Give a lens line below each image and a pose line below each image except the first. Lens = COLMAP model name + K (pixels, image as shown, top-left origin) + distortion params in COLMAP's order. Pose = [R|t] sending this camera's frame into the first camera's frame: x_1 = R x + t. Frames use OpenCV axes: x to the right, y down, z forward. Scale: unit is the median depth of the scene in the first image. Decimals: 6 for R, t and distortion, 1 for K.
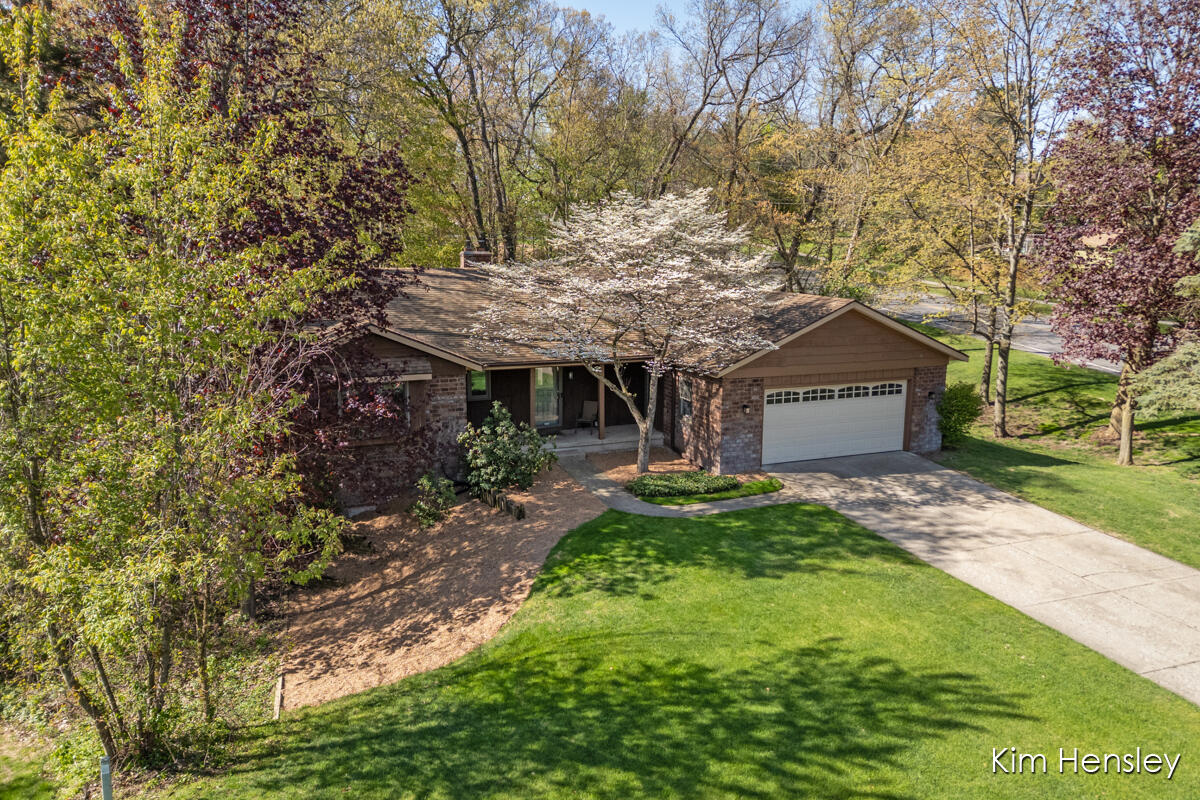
lens RADIAL K [[874.6, 0, 592.7], [0, 874.6, 387.9], [0, 0, 1]] dist [0.048619, -0.038186]
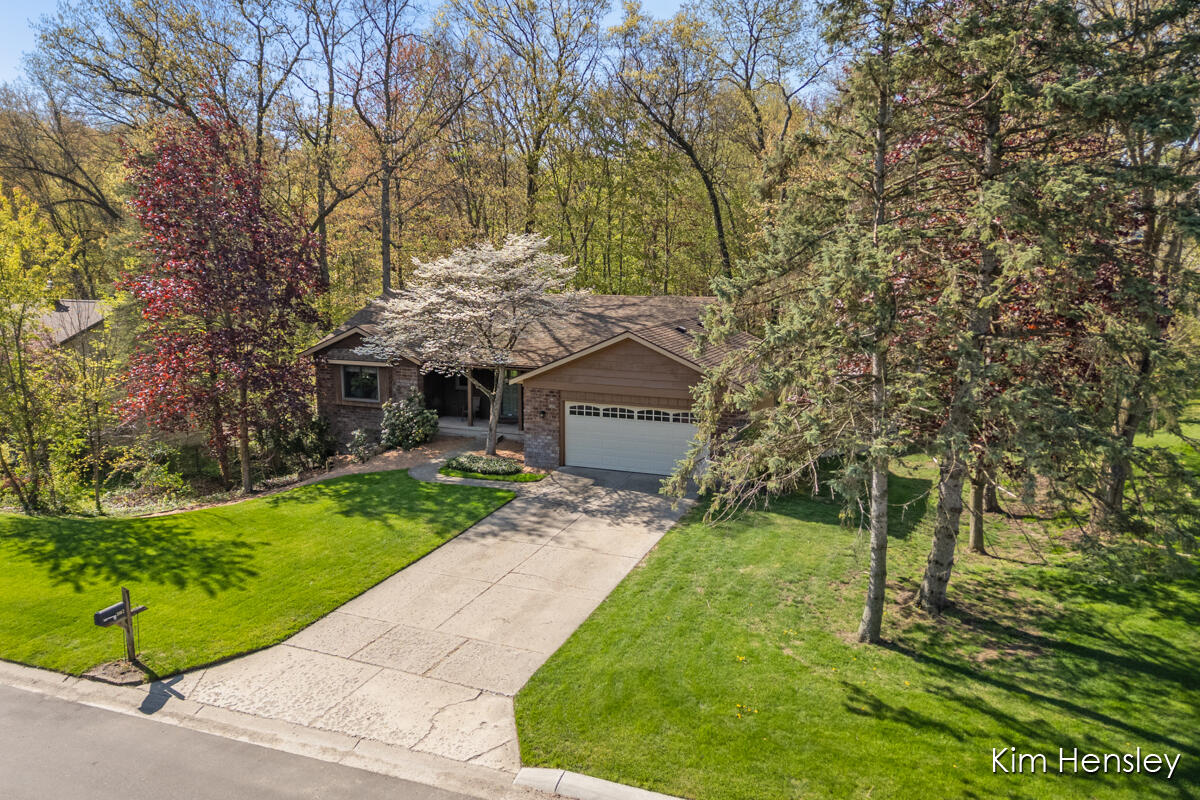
lens RADIAL K [[874.6, 0, 598.5], [0, 874.6, 402.9], [0, 0, 1]] dist [0.048619, -0.038186]
pose [[0.709023, 0.115203, -0.695711, 1.147514], [-0.116200, 0.992166, 0.045870, -0.060368], [0.695546, 0.048318, 0.716855, 0.206345]]
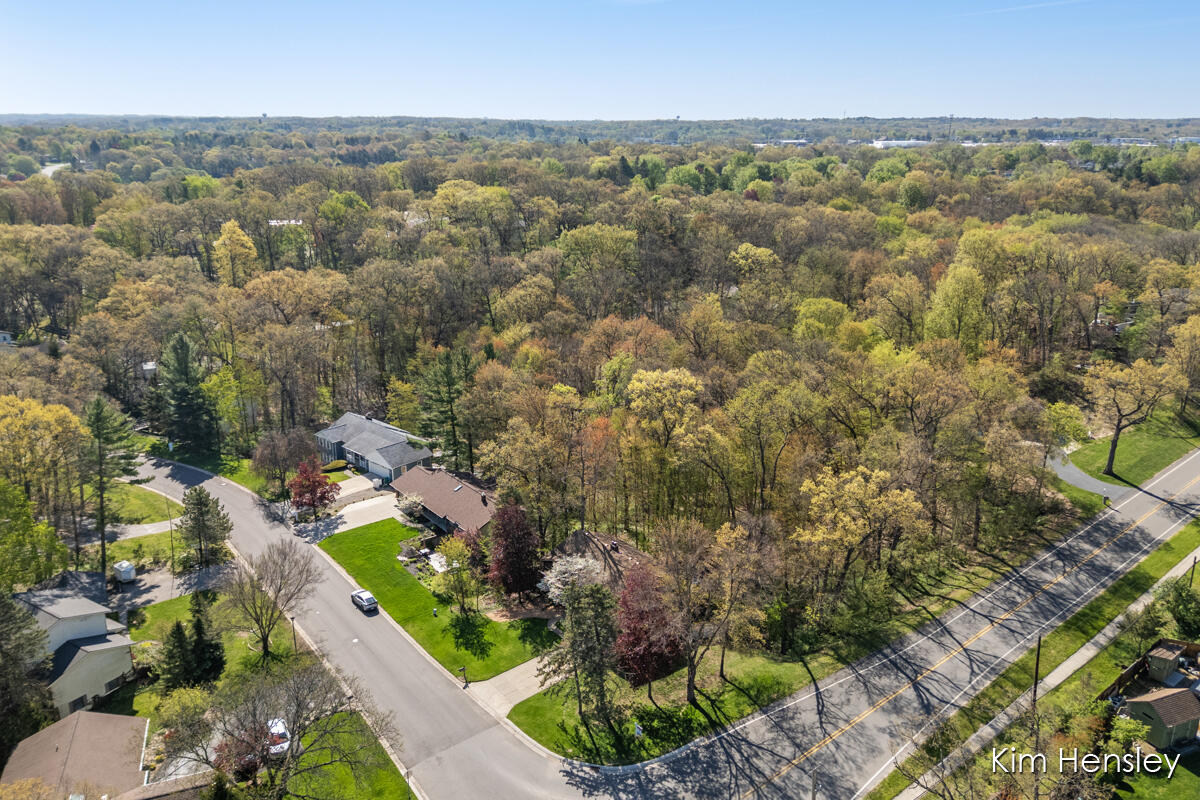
lens RADIAL K [[874.6, 0, 603.8], [0, 874.6, 402.6], [0, 0, 1]] dist [0.048619, -0.038186]
pose [[0.295506, 0.286260, -0.911444, 4.028776], [-0.164072, 0.955083, 0.246771, -2.162583], [0.941146, 0.076620, 0.329200, -0.376721]]
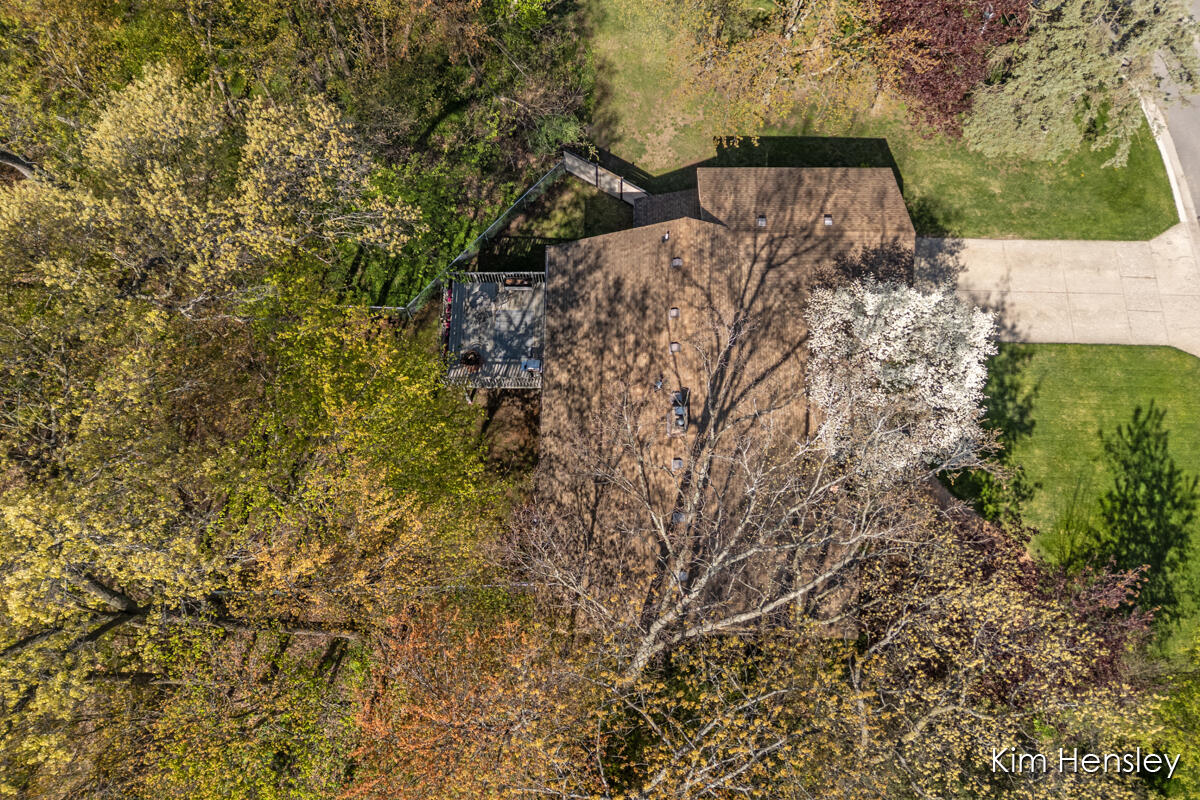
lens RADIAL K [[874.6, 0, 593.9], [0, 874.6, 397.2], [0, 0, 1]] dist [0.048619, -0.038186]
pose [[0.383237, -0.878976, 0.283778, -0.601378], [0.187059, 0.374729, 0.908068, -1.553960], [-0.904510, -0.294922, 0.308030, 1.048150]]
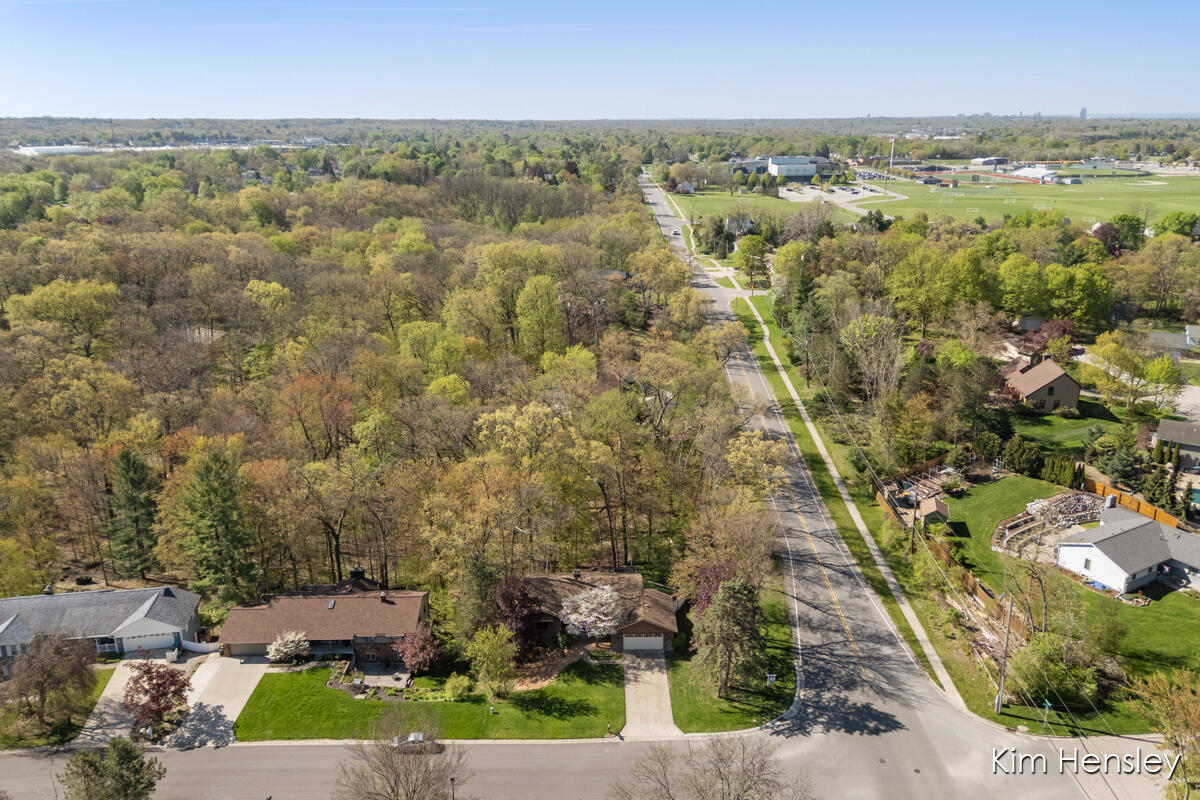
lens RADIAL K [[874.6, 0, 603.6], [0, 874.6, 388.7], [0, 0, 1]] dist [0.048619, -0.038186]
pose [[0.933873, 0.098432, -0.343792, 1.668050], [-0.055755, 0.989693, 0.131909, -1.999268], [0.353233, -0.104018, 0.929735, -3.357946]]
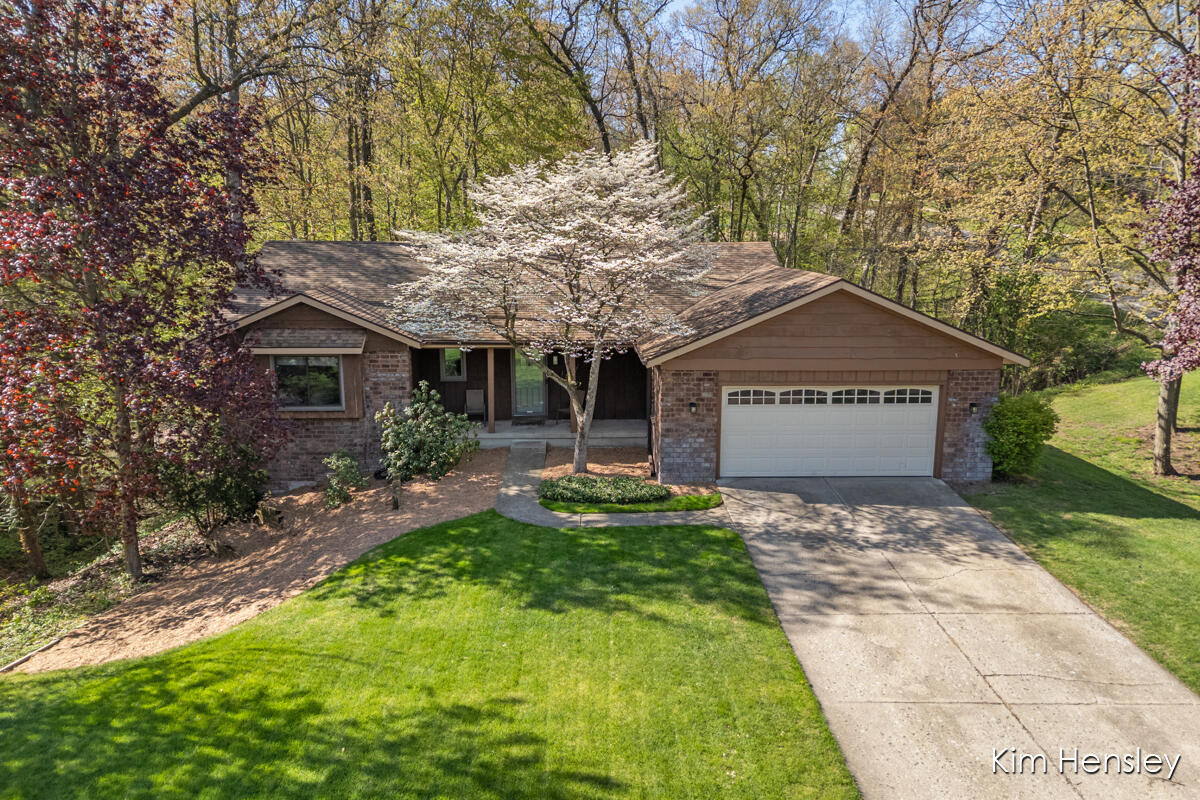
lens RADIAL K [[874.6, 0, 597.2], [0, 874.6, 398.1], [0, 0, 1]] dist [0.048619, -0.038186]
pose [[0.939722, 0.064102, -0.335876, 0.396775], [-0.057555, 0.997909, 0.029423, -0.004634], [0.337060, -0.008319, 0.941447, 0.202914]]
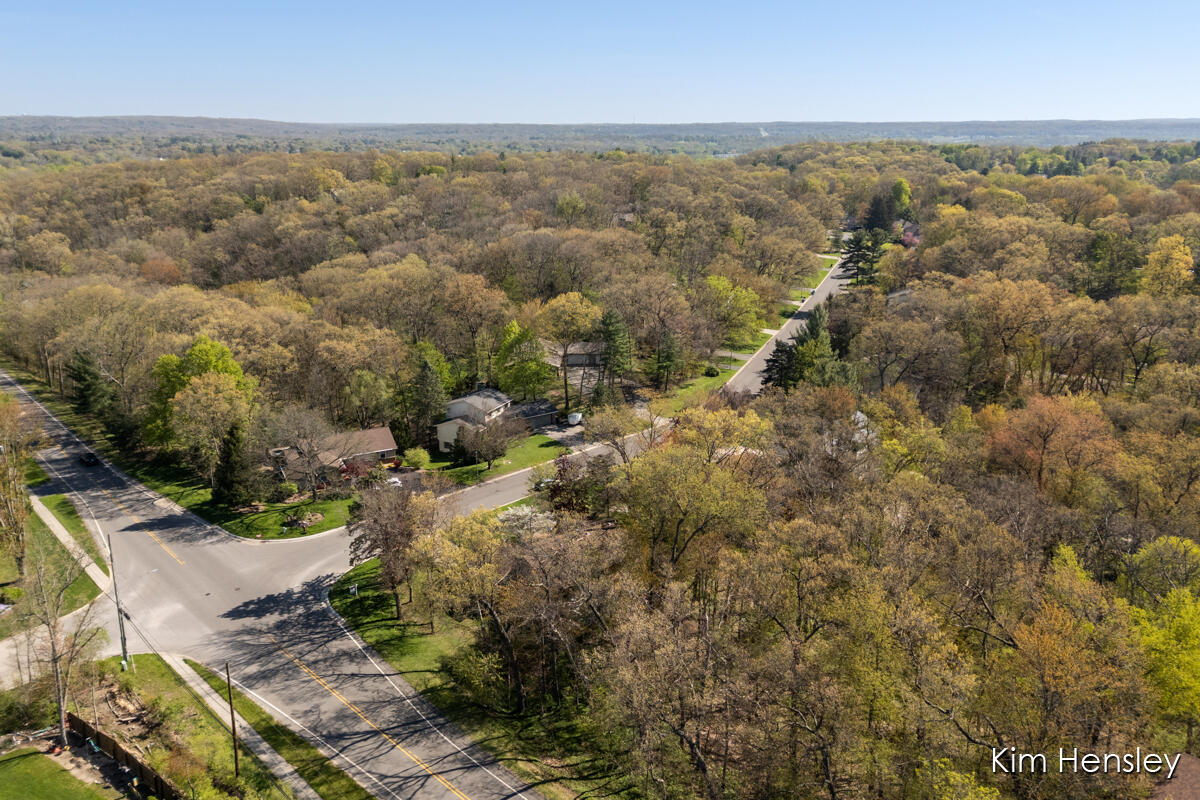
lens RADIAL K [[874.6, 0, 608.5], [0, 874.6, 397.7], [0, 0, 1]] dist [0.048619, -0.038186]
pose [[-0.913358, 0.117366, -0.389875, 1.534742], [-0.073685, 0.894094, 0.441776, -3.145087], [0.400435, 0.432227, -0.807980, 5.167661]]
